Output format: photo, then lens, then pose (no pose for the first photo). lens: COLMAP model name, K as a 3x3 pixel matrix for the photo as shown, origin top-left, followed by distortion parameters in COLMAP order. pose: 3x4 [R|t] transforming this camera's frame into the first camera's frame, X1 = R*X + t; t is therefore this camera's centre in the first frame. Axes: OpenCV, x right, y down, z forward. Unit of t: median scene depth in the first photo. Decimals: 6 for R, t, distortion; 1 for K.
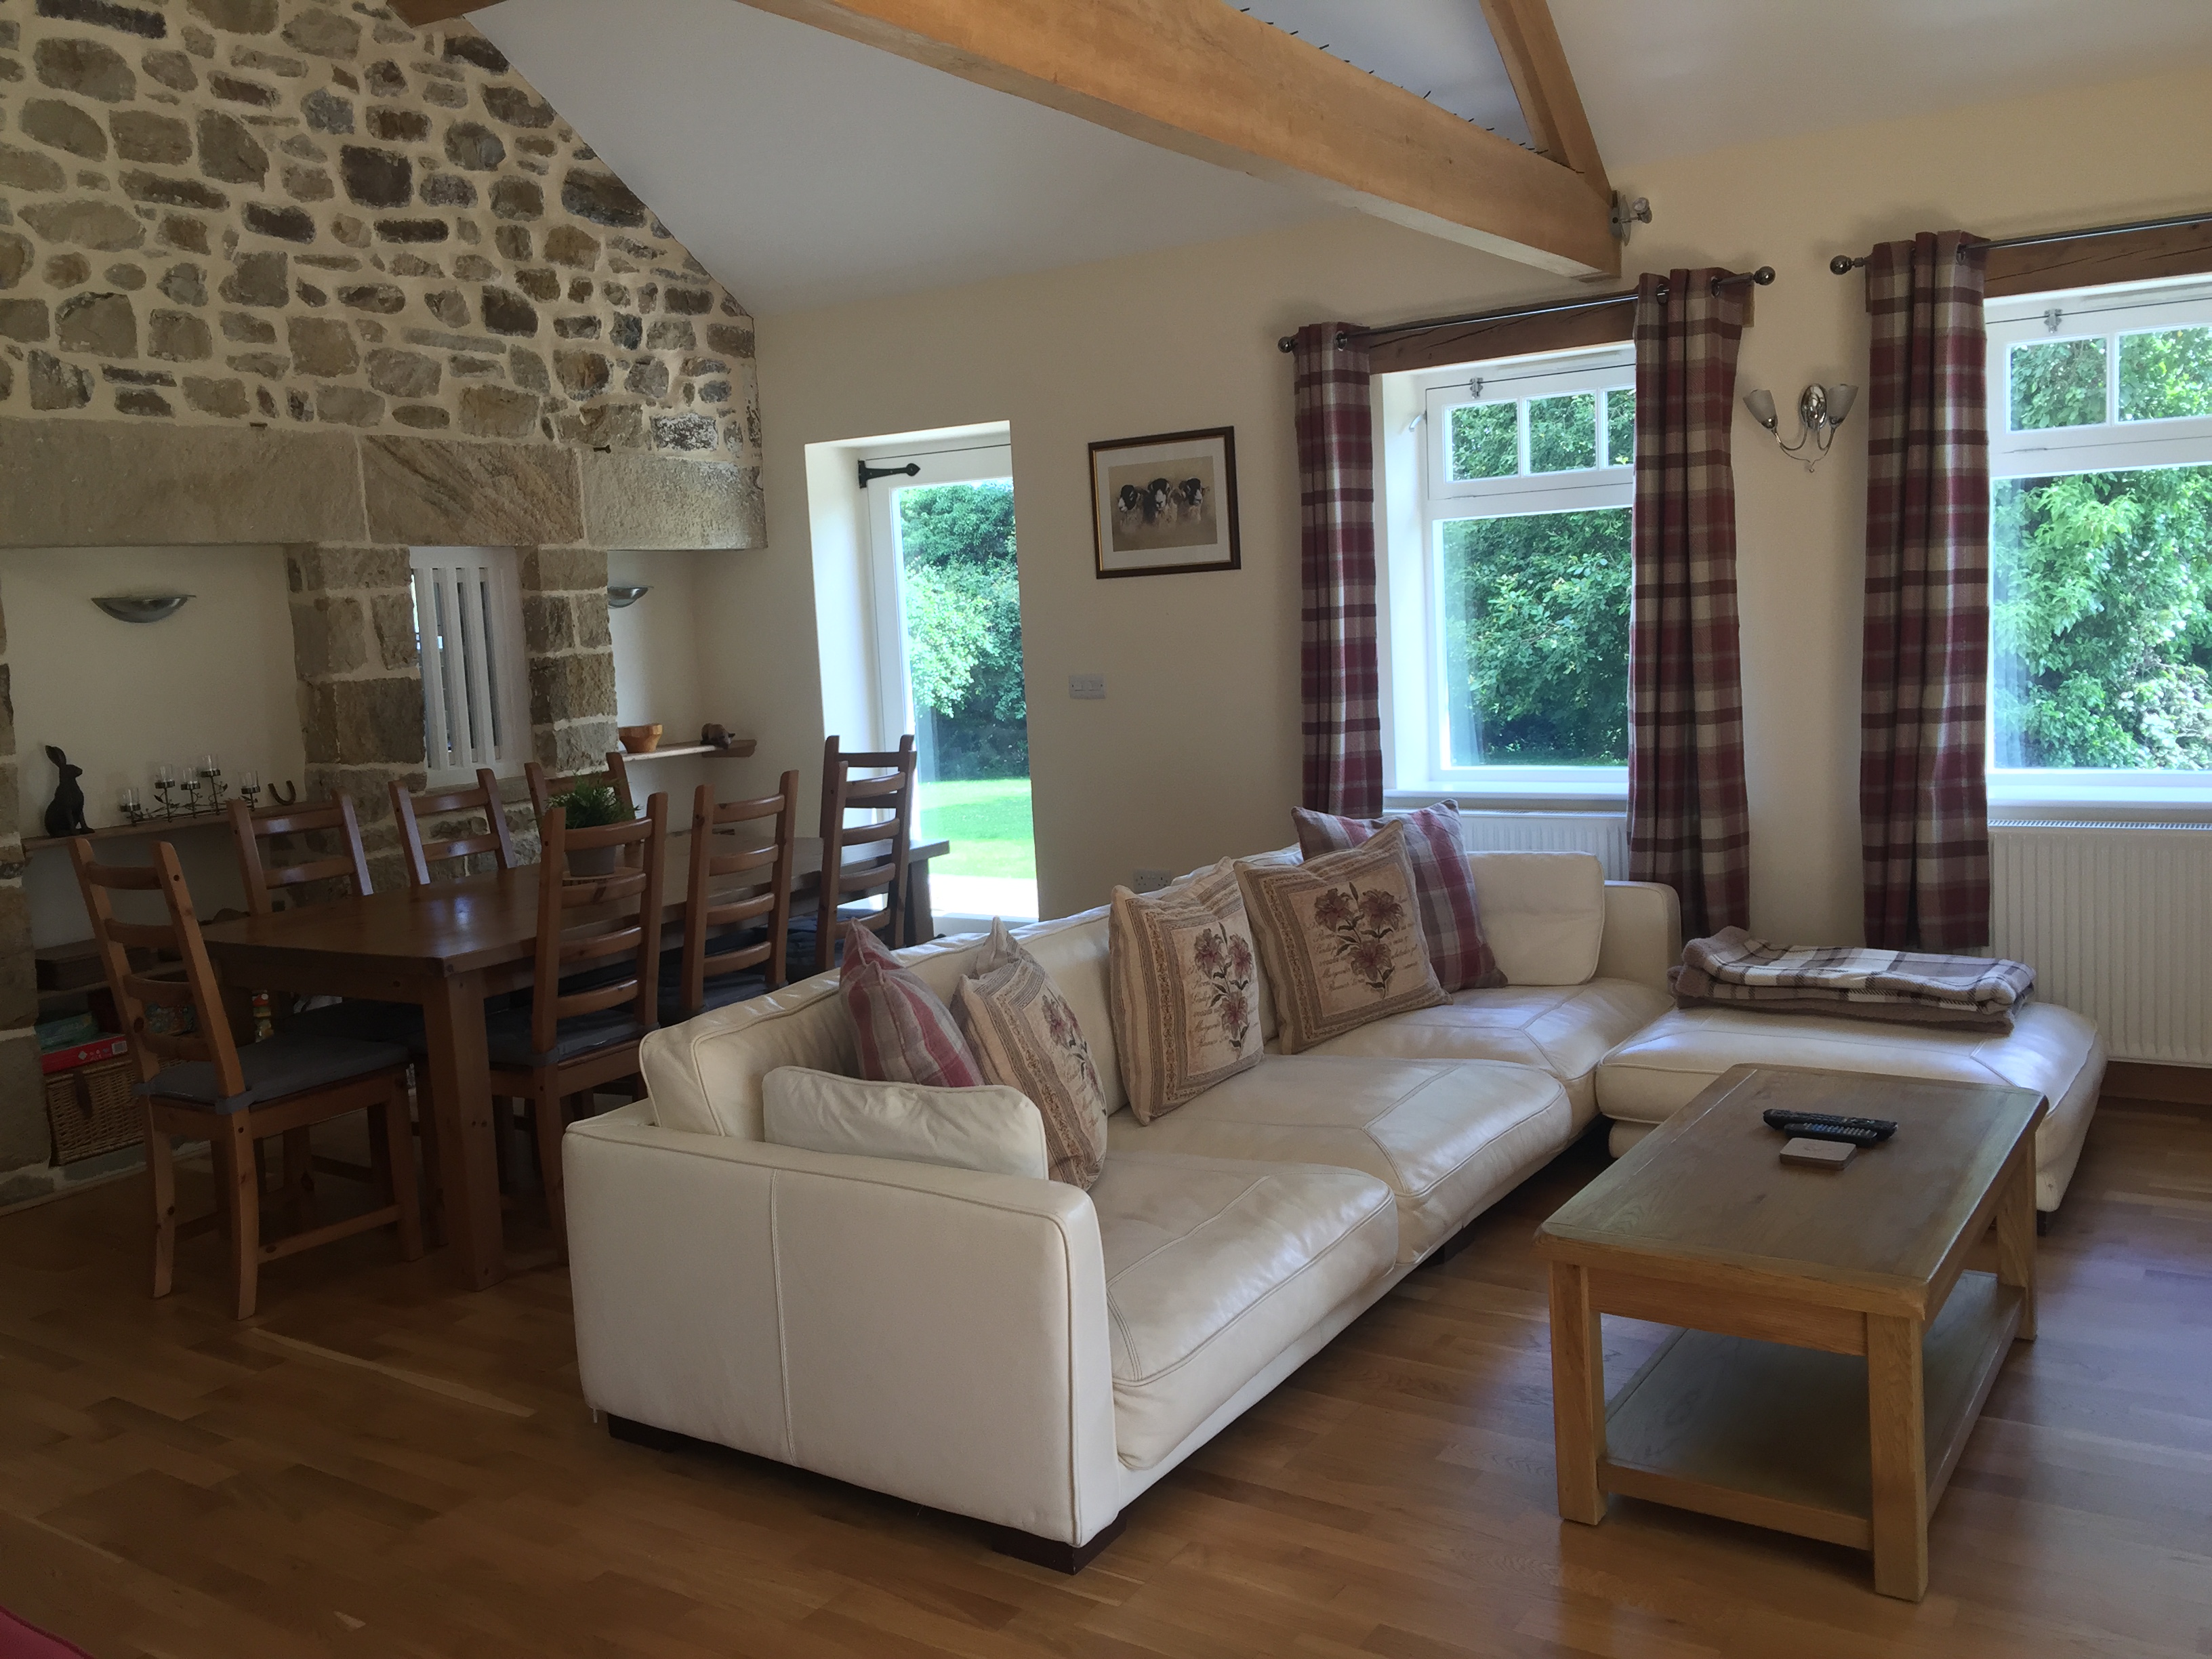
lens RADIAL K [[1868.6, 0, 1090.9], [0, 1868.6, 805.6], [0, 0, 1]] dist [0.083541, -0.138458]
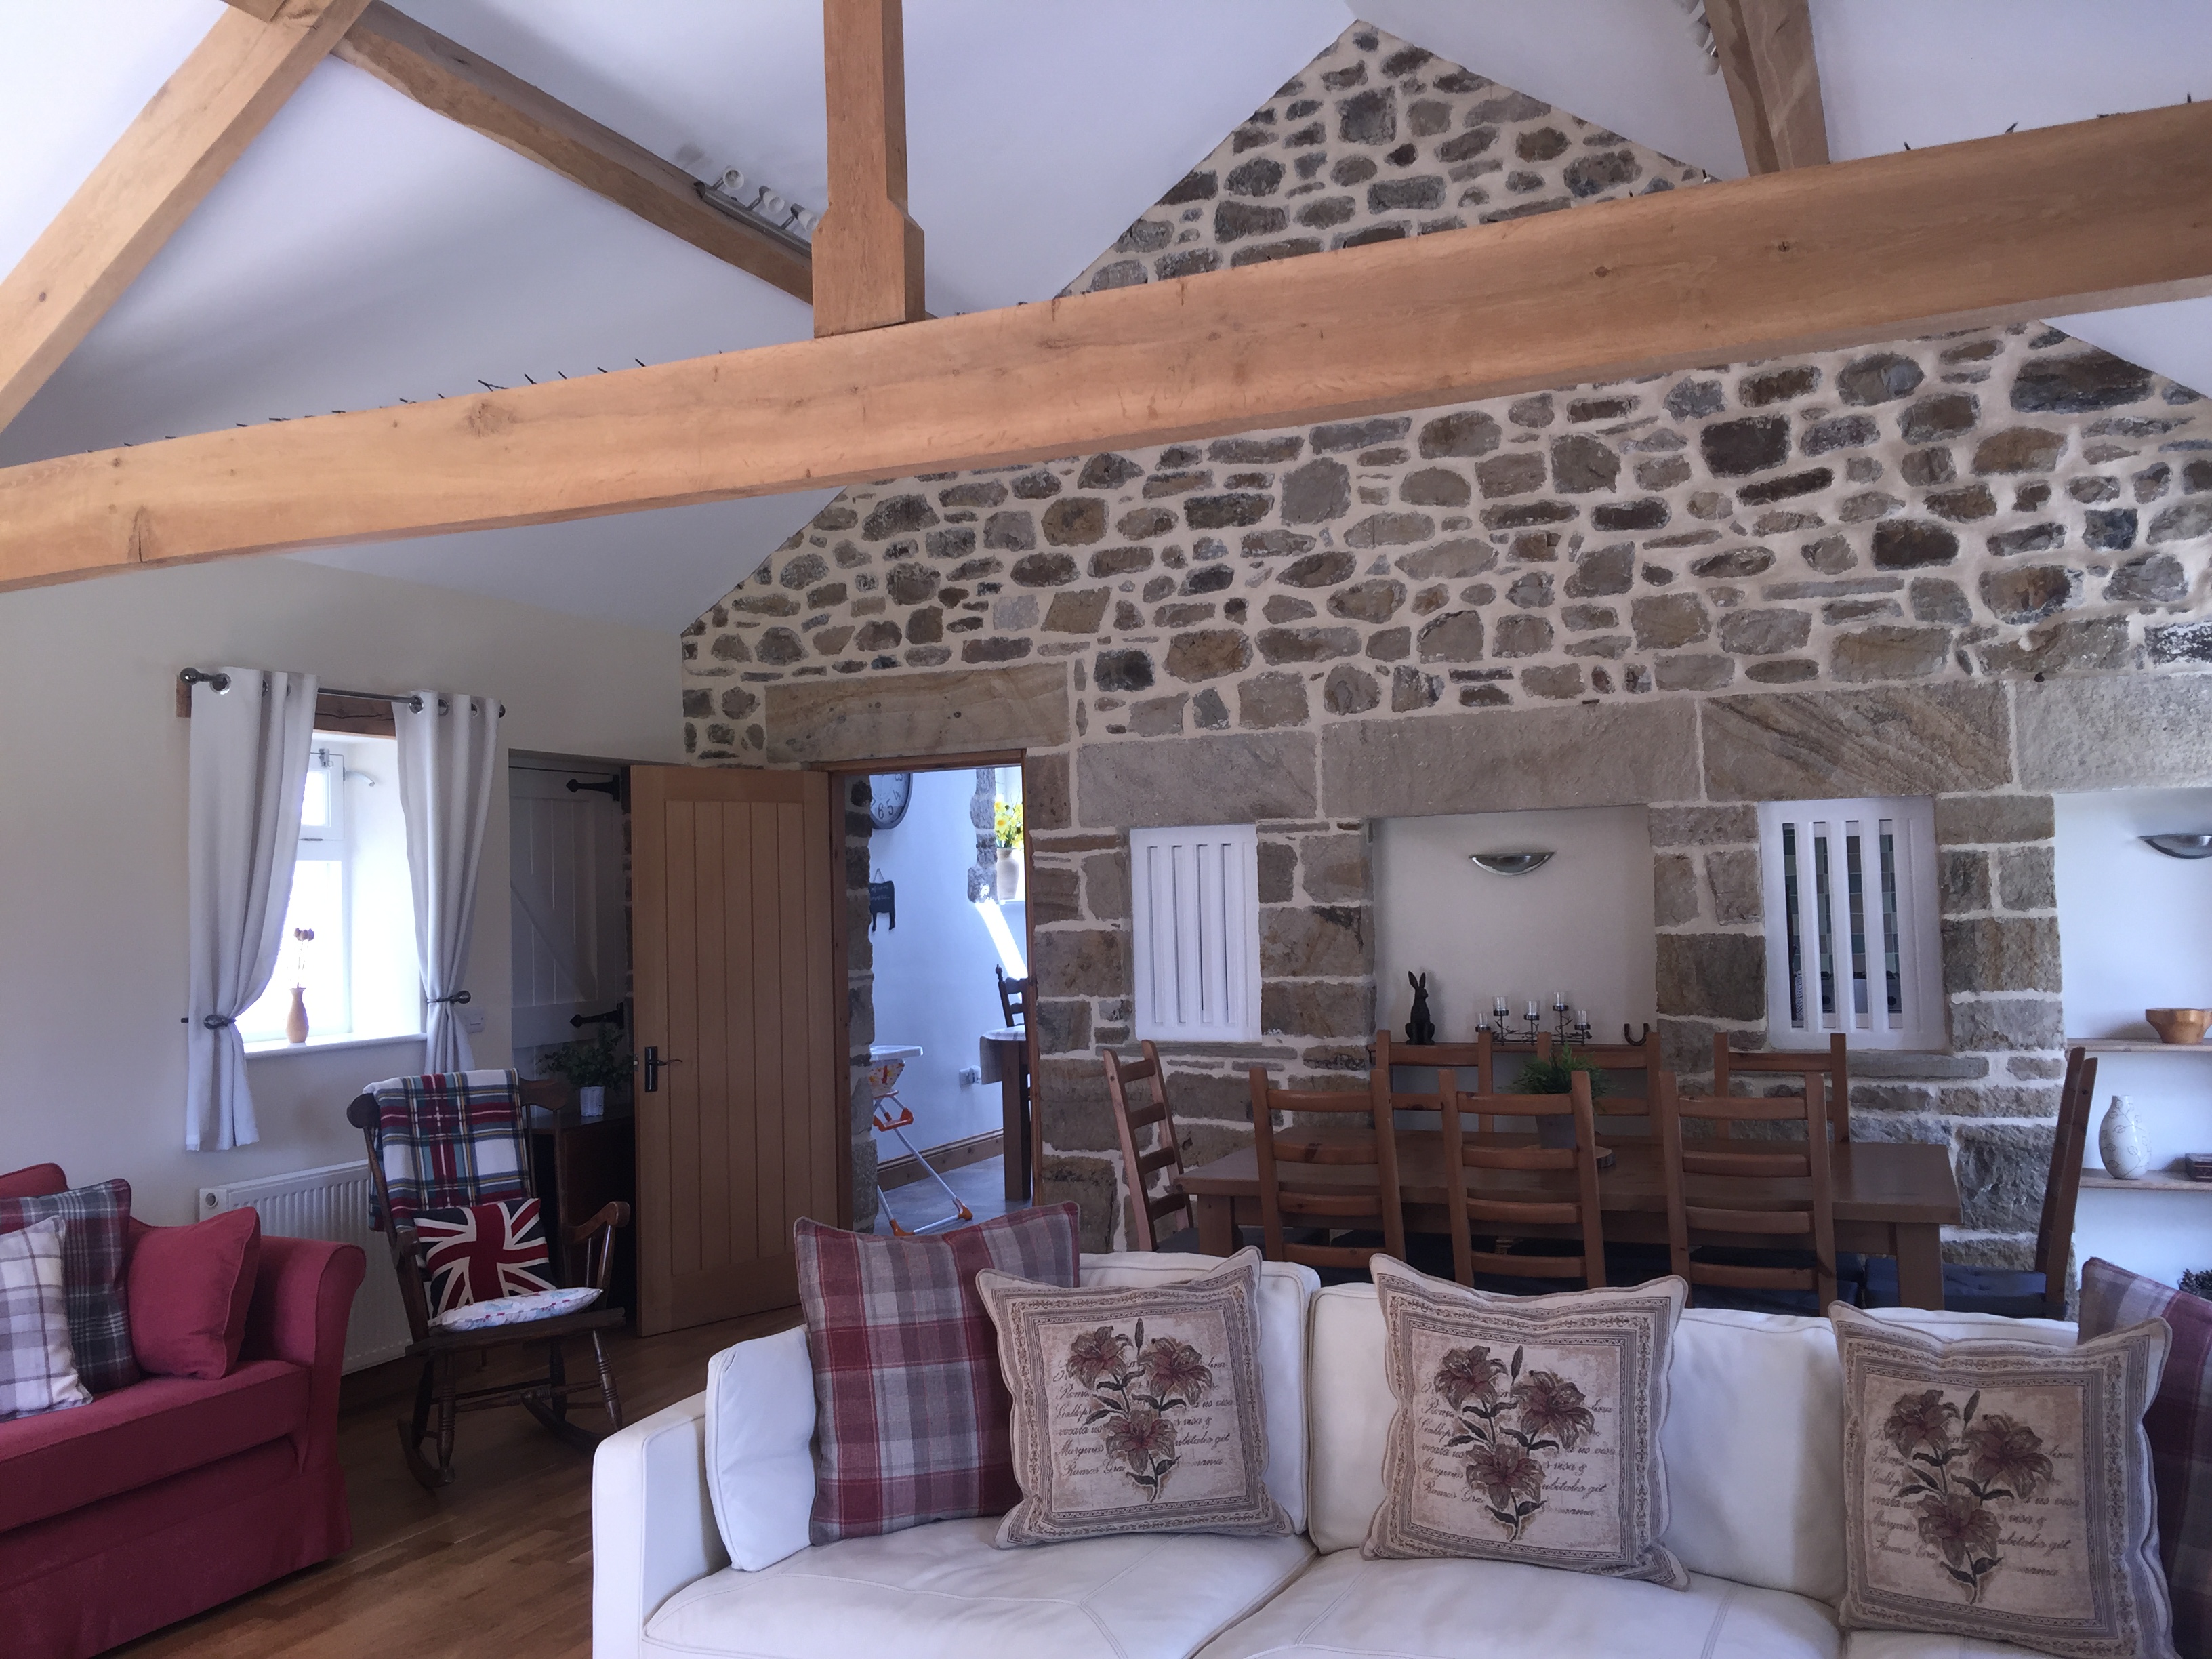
lens RADIAL K [[1868.6, 0, 1090.9], [0, 1868.6, 805.6], [0, 0, 1]] dist [0.083541, -0.138458]
pose [[0.161533, 0.000439, -0.986867, 0.571660], [-0.088242, 0.996001, -0.014001, -0.092777], [0.982914, 0.089344, 0.160925, 0.504967]]
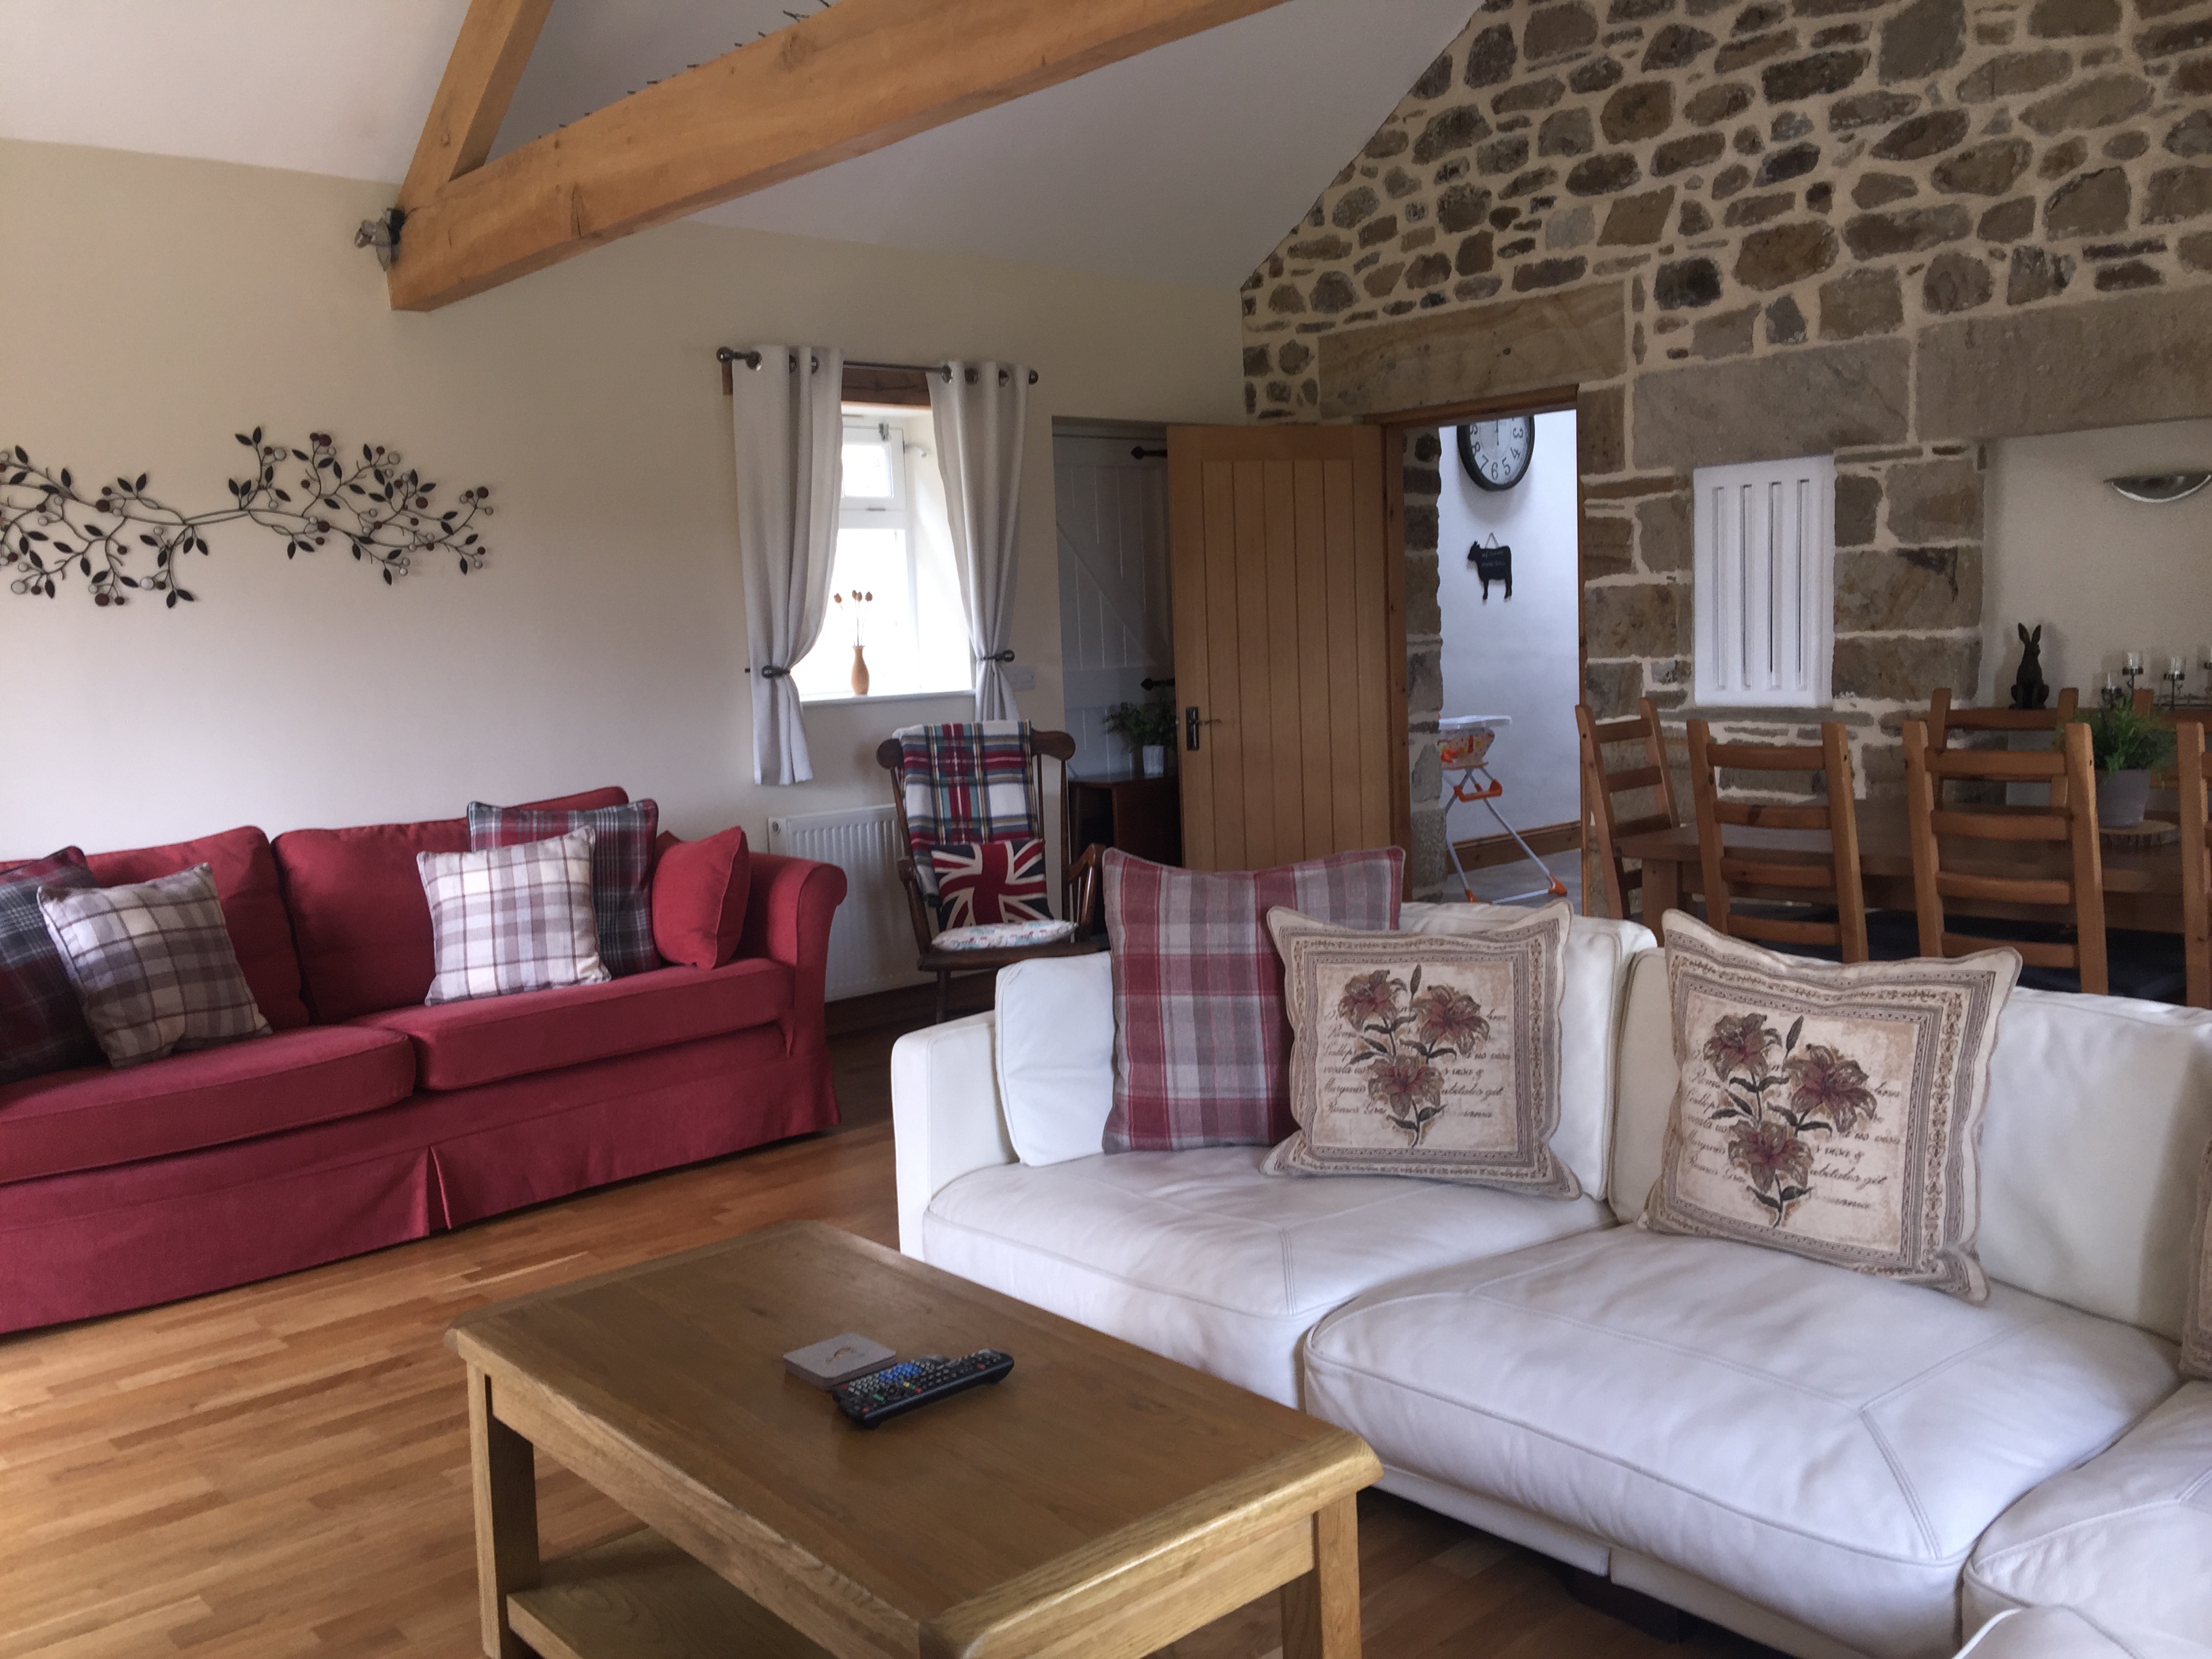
lens RADIAL K [[1867.0, 0, 1082.9], [0, 1867.0, 828.6], [0, 0, 1]] dist [0.068396, -0.116102]
pose [[-0.260037, 0.170089, -0.950500, 0.537848], [-0.049535, 0.980718, 0.189048, -0.081259], [0.964327, 0.096243, -0.246598, 0.667998]]
